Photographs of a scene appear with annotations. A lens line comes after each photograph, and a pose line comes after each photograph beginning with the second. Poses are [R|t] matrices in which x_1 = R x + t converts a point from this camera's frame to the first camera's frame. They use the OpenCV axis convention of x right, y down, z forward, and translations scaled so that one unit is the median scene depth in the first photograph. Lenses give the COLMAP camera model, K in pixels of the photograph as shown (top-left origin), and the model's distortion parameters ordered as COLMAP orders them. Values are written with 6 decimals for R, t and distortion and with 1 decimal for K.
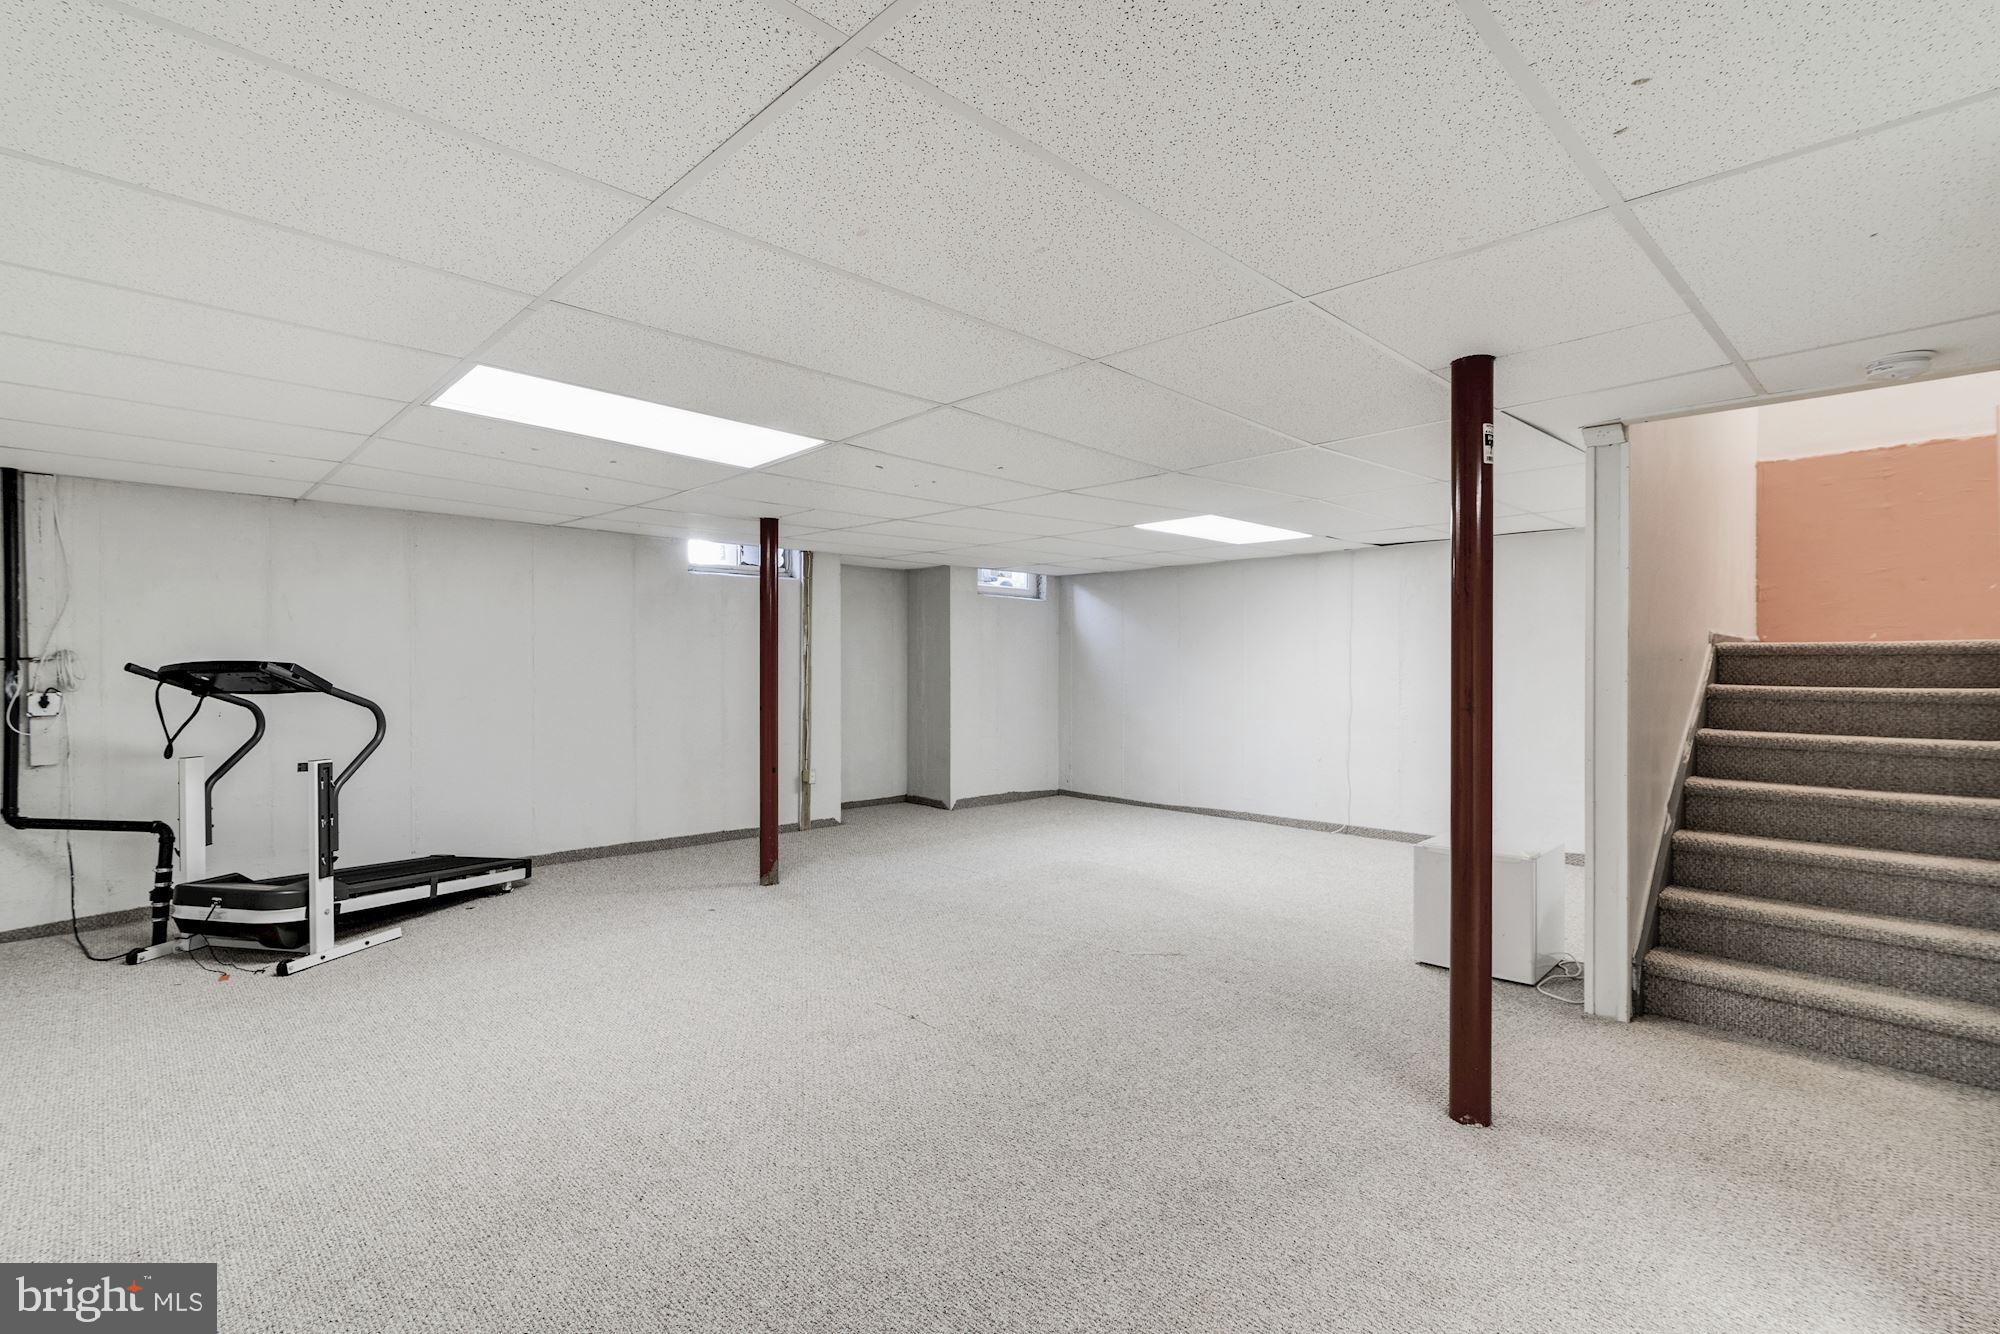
lens RADIAL K [[926.6, 0, 1001.5], [0, 926.6, 667.6], [0, 0, 1]] dist [-0.001338, 0.000547]
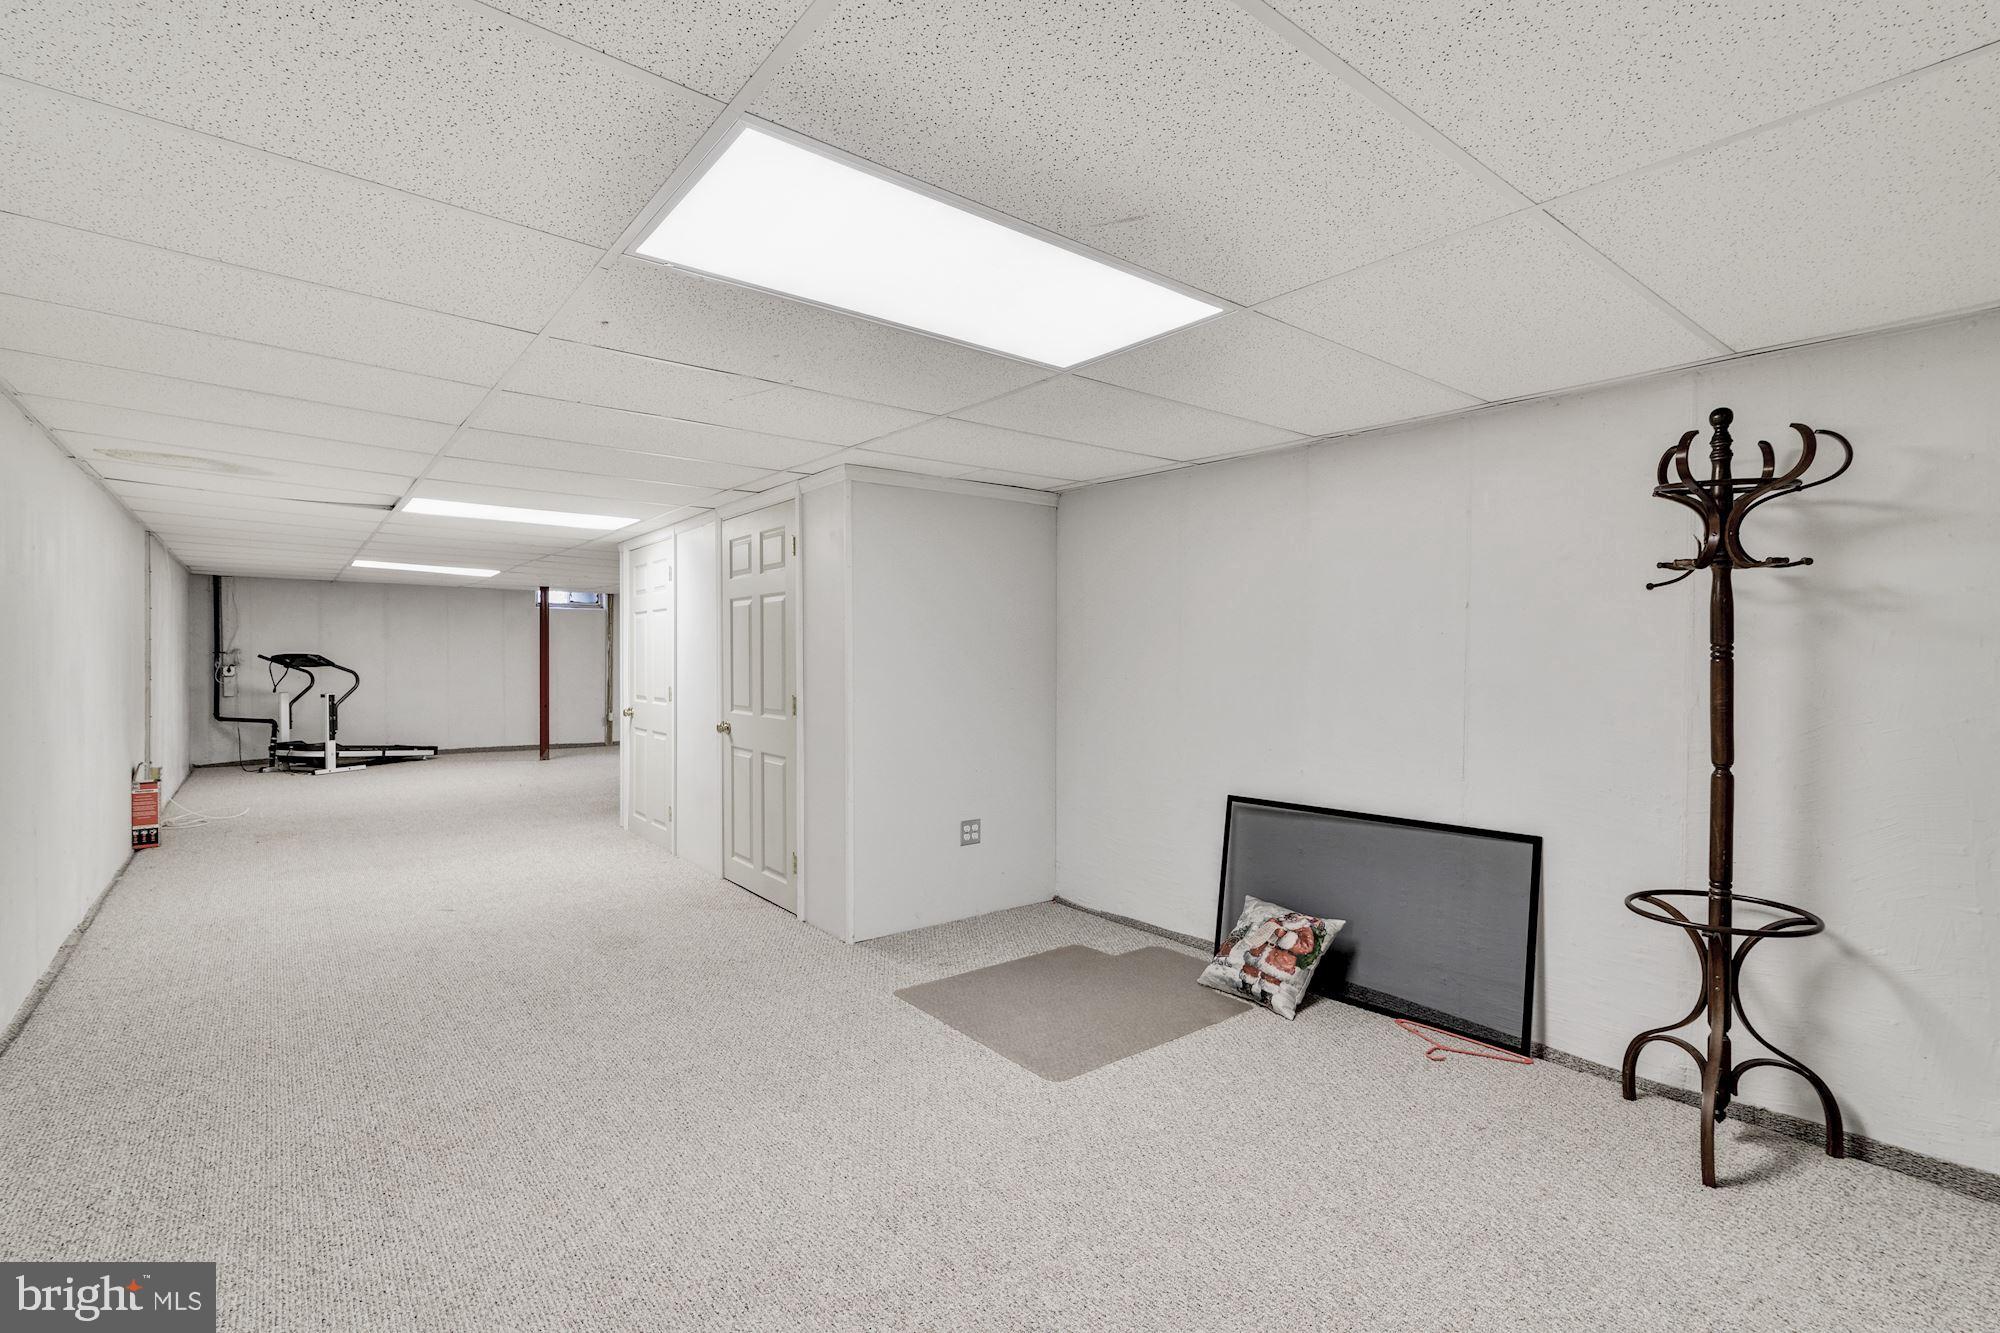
lens RADIAL K [[926.6, 0, 999.9], [0, 926.6, 663.2], [0, 0, 1]] dist [-0.001338, 0.000547]
pose [[0.994535, 0.004616, -0.104305, 1.266148], [-0.003922, 0.999969, 0.006859, -0.005556], [0.104334, -0.006413, 0.994522, -1.240277]]
